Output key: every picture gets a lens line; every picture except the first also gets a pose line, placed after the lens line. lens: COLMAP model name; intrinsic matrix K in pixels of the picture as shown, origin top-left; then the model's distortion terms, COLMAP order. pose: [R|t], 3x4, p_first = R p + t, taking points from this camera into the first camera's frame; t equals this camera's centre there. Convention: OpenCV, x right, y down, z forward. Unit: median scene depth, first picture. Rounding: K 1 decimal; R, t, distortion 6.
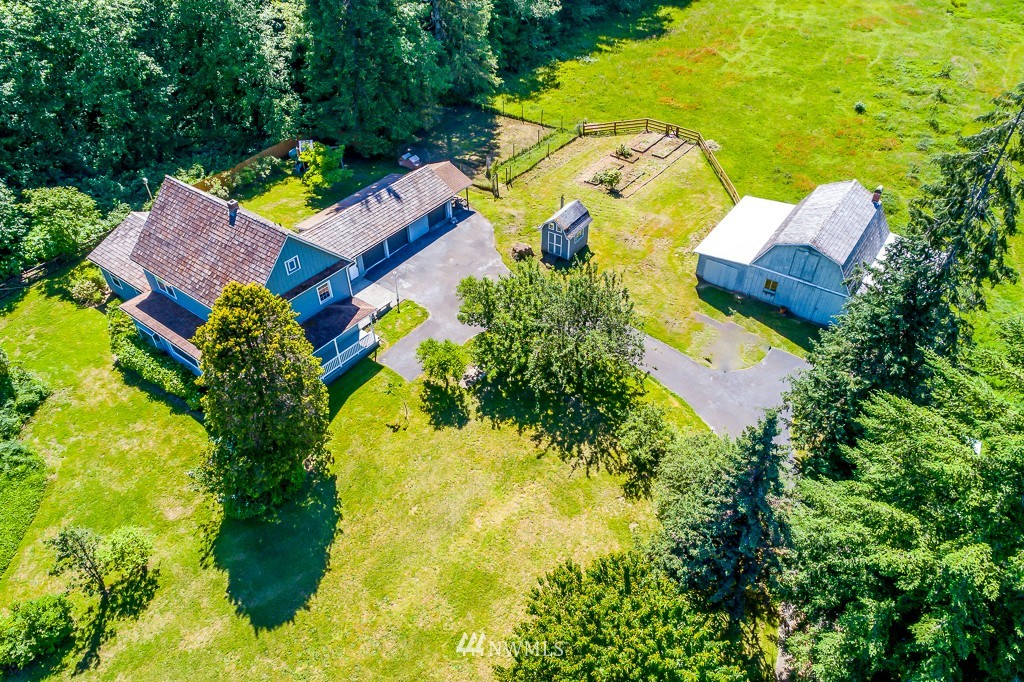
lens RADIAL K [[681.9, 0, 512.0], [0, 681.9, 341.0], [0, 0, 1]] dist [0.009711, 0.003439]
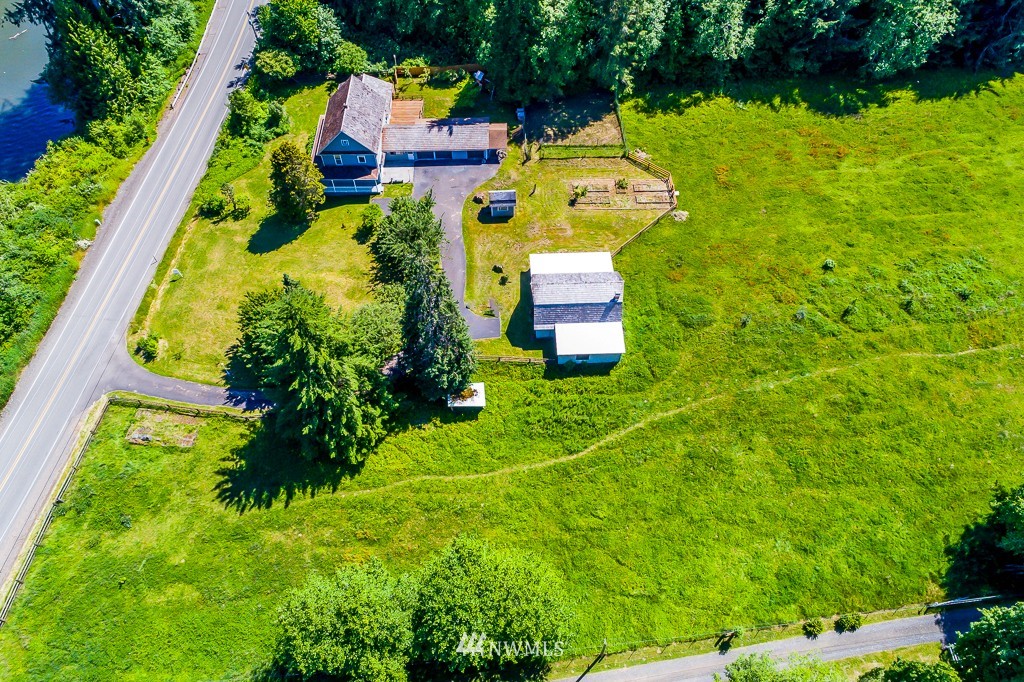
lens RADIAL K [[681.9, 0, 512.0], [0, 681.9, 341.0], [0, 0, 1]] dist [0.009711, 0.003439]
pose [[0.608661, 0.663467, -0.435137, 1.311105], [-0.514764, 0.747543, 0.419759, -0.772767], [0.603779, -0.031498, 0.796529, -0.460953]]
